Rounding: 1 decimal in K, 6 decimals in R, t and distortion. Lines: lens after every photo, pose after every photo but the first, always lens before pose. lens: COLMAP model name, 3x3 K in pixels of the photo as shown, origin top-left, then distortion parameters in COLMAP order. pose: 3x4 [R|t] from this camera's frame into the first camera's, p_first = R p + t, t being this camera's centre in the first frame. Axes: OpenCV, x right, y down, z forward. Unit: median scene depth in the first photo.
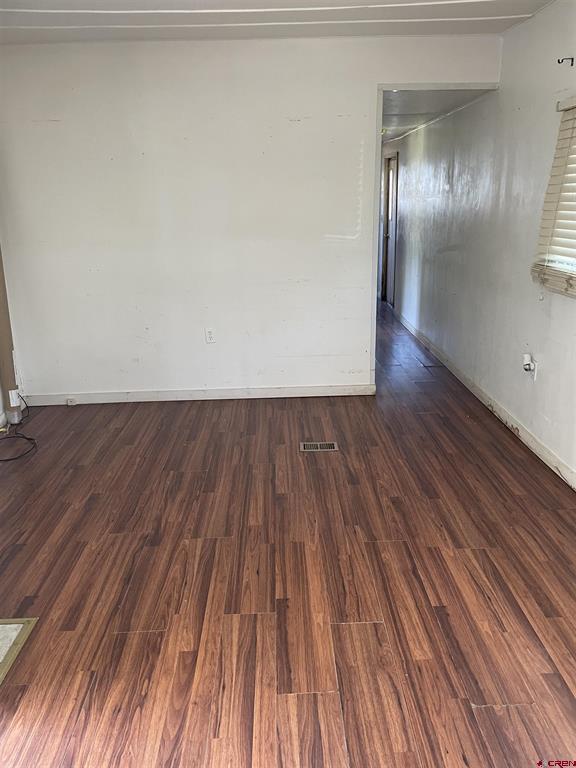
lens RADIAL K [[584.8, 0, 293.8], [0, 584.8, 386.3], [0, 0, 1]] dist [0.073548, -0.093070]
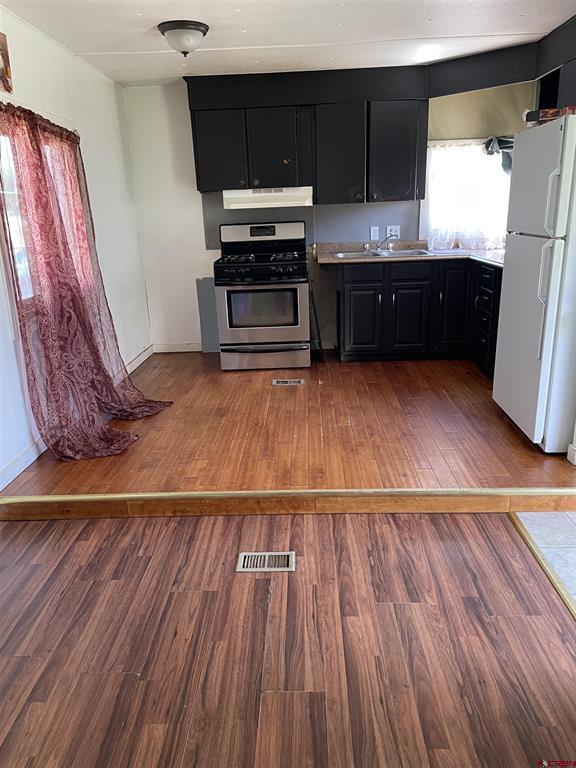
lens RADIAL K [[584.8, 0, 293.8], [0, 584.8, 382.2], [0, 0, 1]] dist [0.073548, -0.093070]
pose [[-0.997680, 0.033740, 0.059131, -0.052431], [0.060997, 0.828764, 0.556264, -0.449506], [-0.030237, 0.558581, -0.828899, 1.519404]]
